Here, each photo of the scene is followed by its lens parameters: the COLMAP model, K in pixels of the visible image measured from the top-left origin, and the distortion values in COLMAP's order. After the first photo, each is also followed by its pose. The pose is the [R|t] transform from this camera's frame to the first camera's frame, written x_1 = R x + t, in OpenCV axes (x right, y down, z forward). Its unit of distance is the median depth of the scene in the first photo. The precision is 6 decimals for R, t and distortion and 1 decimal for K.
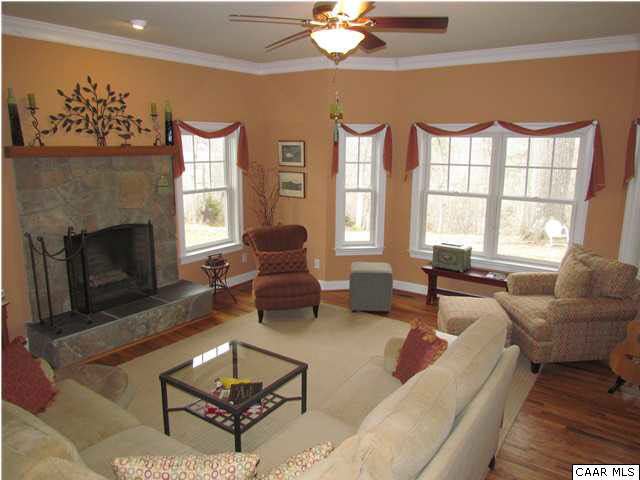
lens RADIAL K [[463.9, 0, 320.8], [0, 463.9, 240.4], [0, 0, 1]] dist [-0.027588, 0.006097]
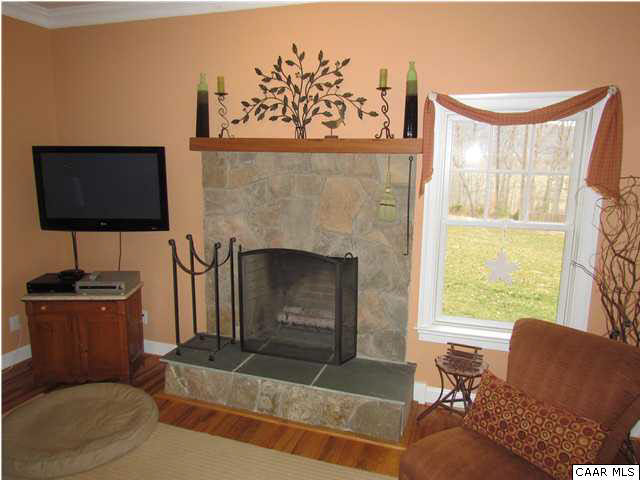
lens RADIAL K [[463.9, 0, 320.5], [0, 463.9, 237.4], [0, 0, 1]] dist [-0.027588, 0.006097]
pose [[0.284731, 0.171247, -0.943188, 0.250347], [-0.204877, 0.972051, 0.114640, -0.145347], [0.936458, 0.160596, 0.311857, 0.835463]]
